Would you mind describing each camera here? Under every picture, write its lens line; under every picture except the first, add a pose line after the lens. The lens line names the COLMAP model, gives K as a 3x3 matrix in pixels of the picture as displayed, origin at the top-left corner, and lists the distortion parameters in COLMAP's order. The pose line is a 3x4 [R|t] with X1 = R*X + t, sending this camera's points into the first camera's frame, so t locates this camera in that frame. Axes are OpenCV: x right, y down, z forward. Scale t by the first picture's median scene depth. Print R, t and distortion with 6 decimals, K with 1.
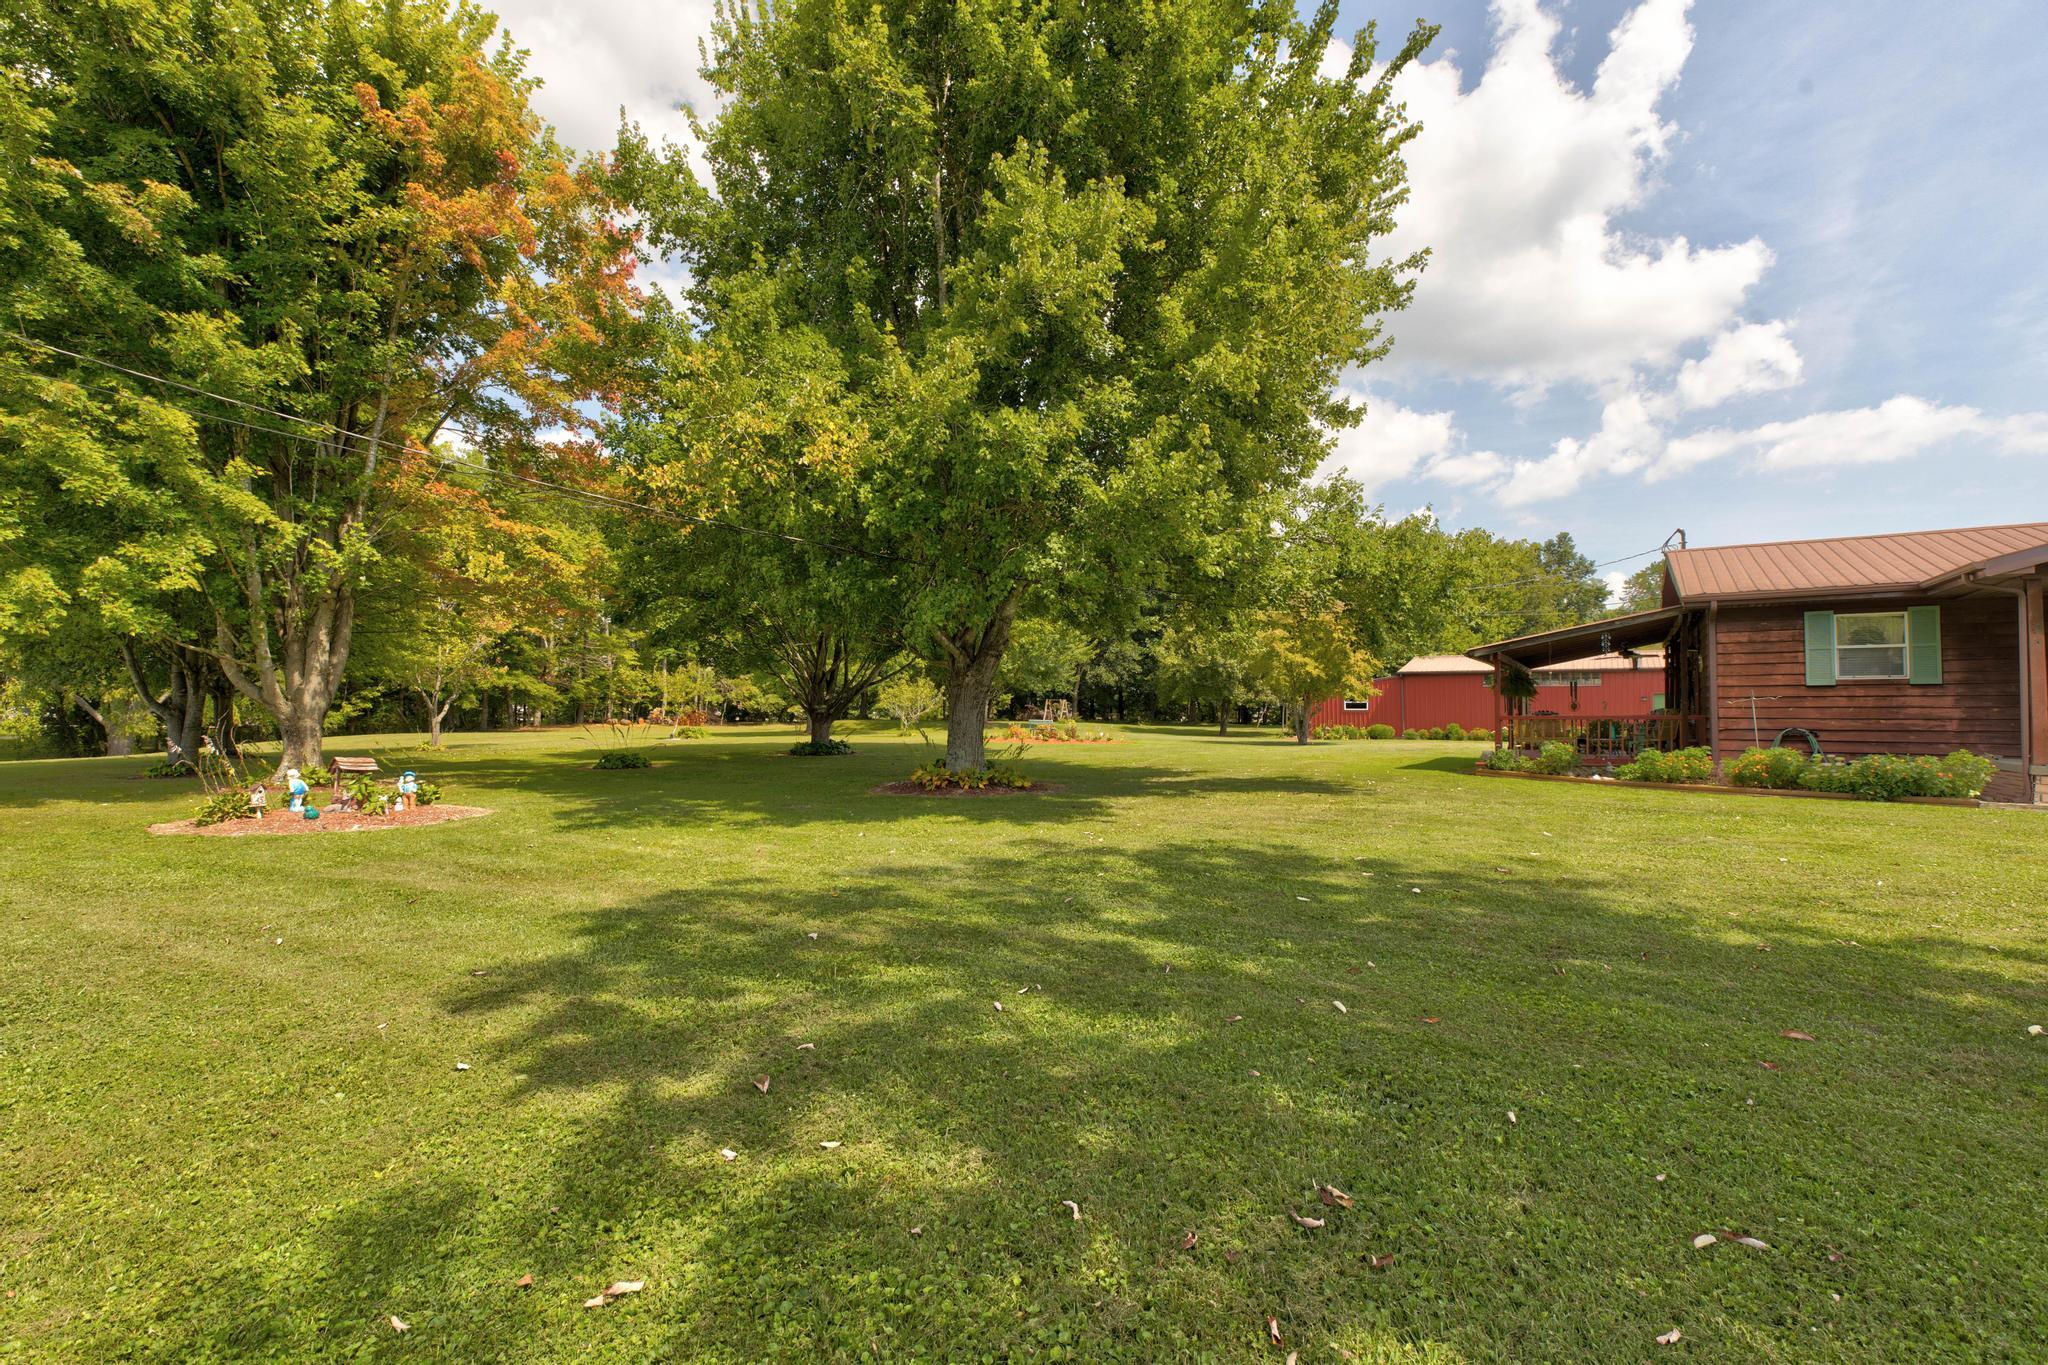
lens RADIAL K [[931.9, 0, 1026.2], [0, 931.9, 689.0], [0, 0, 1]] dist [-0.000338, -0.023629]
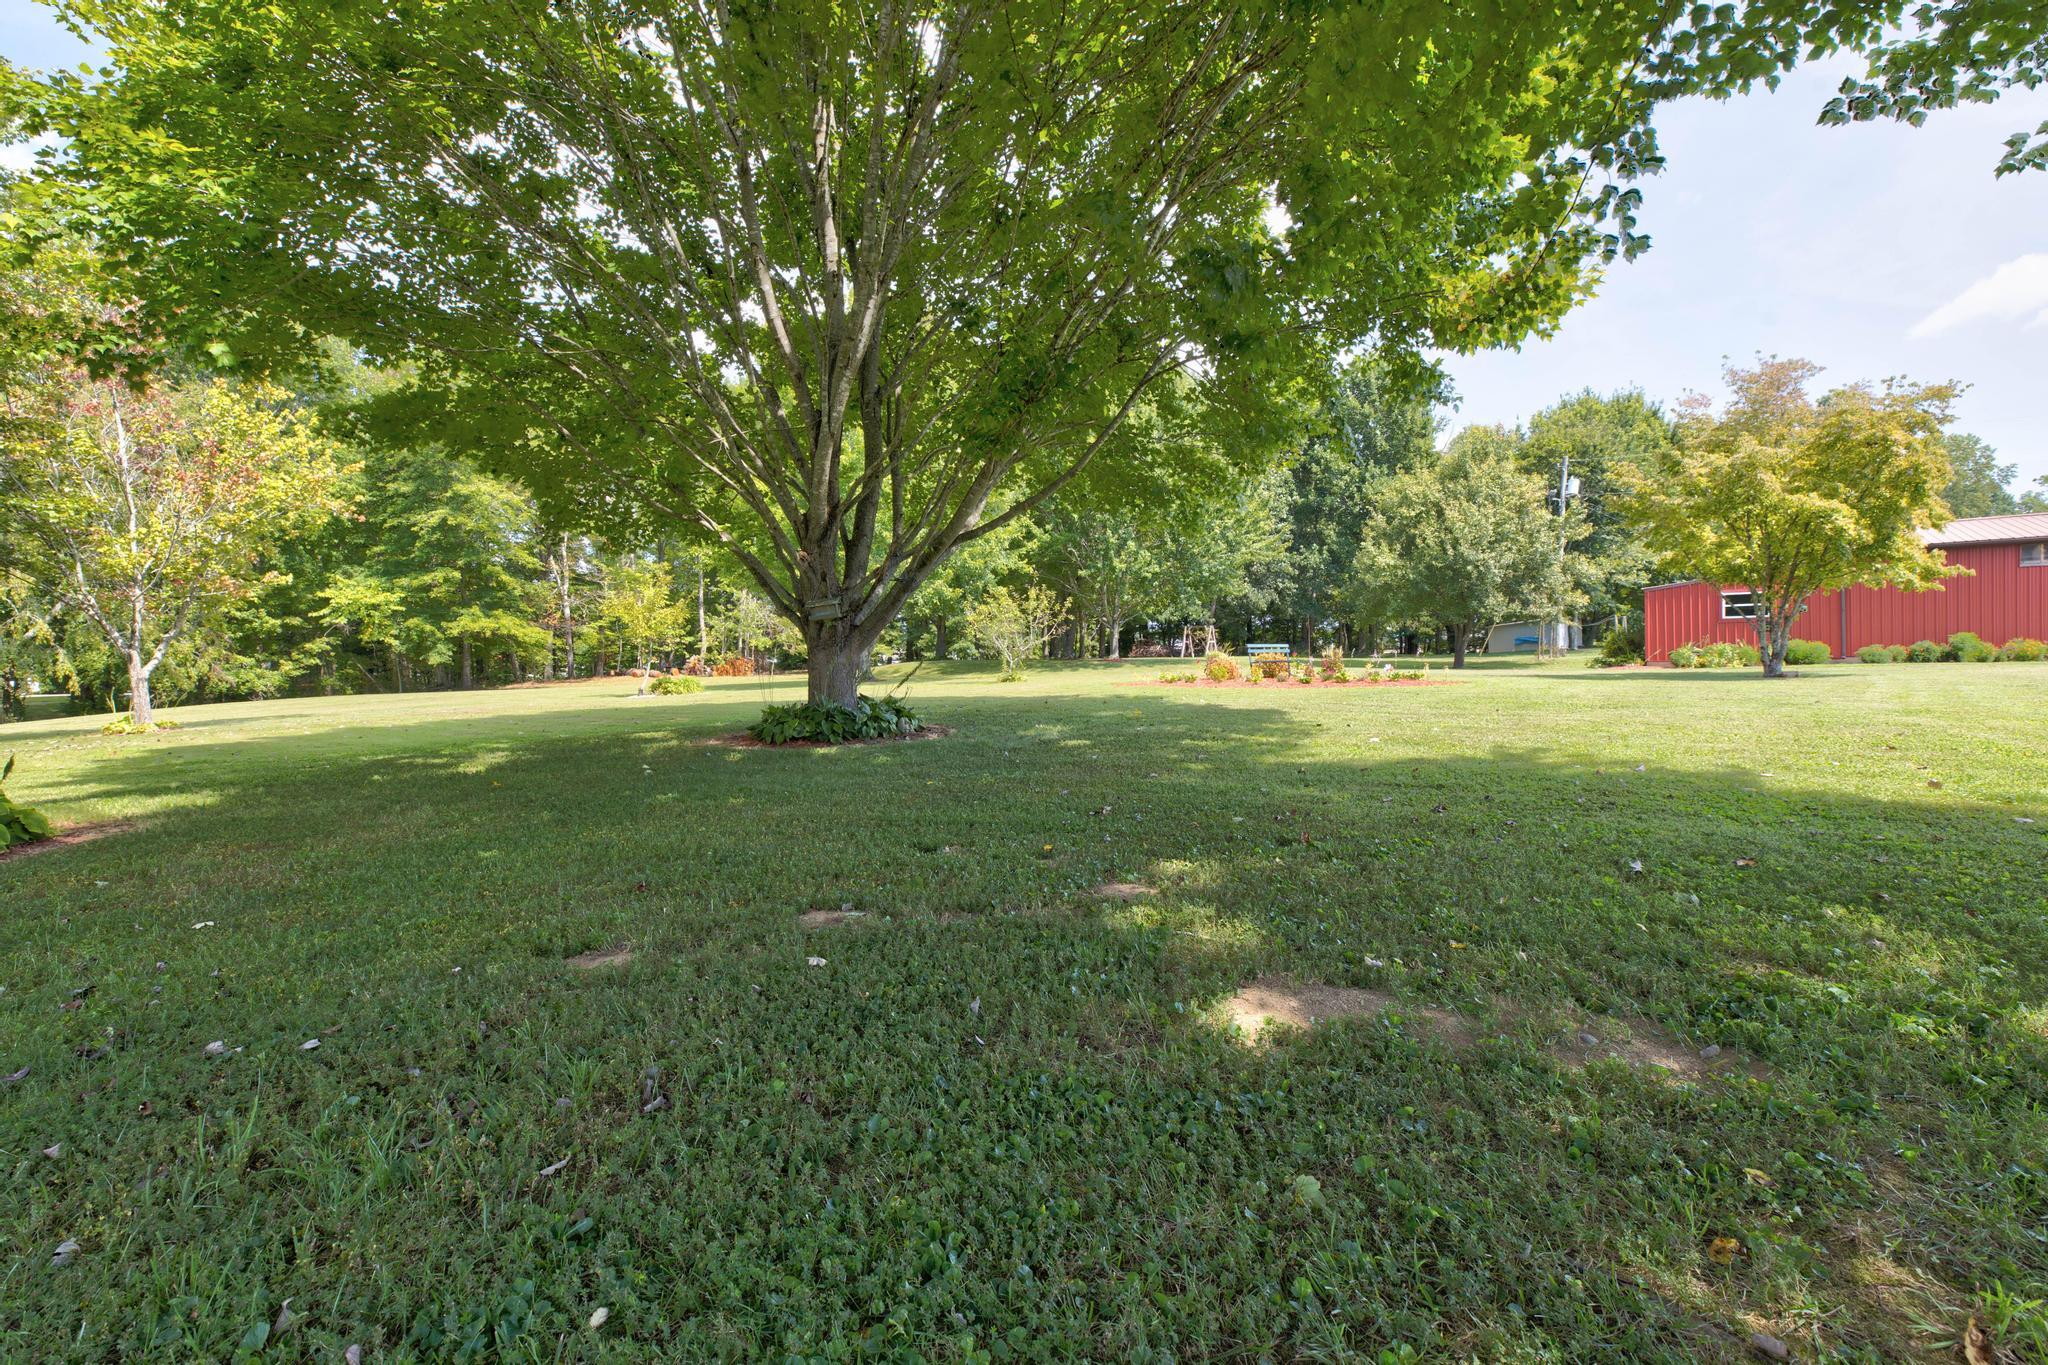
lens RADIAL K [[931.9, 0, 1026.2], [0, 931.9, 689.0], [0, 0, 1]] dist [-0.000338, -0.023629]
pose [[0.996385, -0.026527, -0.080703, -0.049714], [0.031349, 0.997761, 0.059083, 0.013778], [0.078955, -0.061400, 0.994986, 0.272549]]
